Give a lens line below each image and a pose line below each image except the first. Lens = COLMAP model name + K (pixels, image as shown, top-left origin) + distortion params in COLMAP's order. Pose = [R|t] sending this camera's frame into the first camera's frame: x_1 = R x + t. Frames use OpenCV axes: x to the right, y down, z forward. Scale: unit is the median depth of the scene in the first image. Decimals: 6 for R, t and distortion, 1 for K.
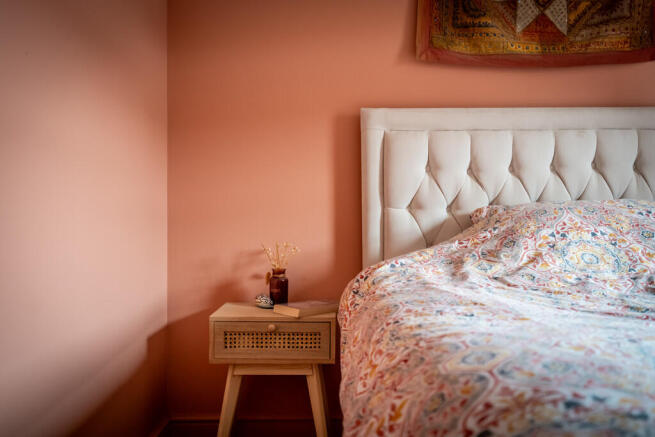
lens RADIAL K [[665.5, 0, 327.5], [0, 665.5, 218.5], [0, 0, 1]] dist [0.011518, -0.001777]
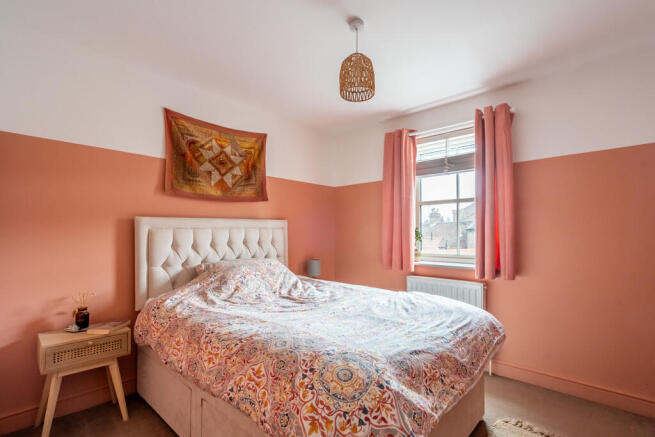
lens RADIAL K [[333.0, 0, 327.5], [0, 333.0, 218.5], [0, 0, 1]] dist [0.000451, -0.000216]
pose [[0.702078, 0.016703, 0.711904, -0.253644], [0.026884, 0.998390, -0.049938, -0.098273], [-0.711593, 0.054200, 0.700499, -0.081413]]
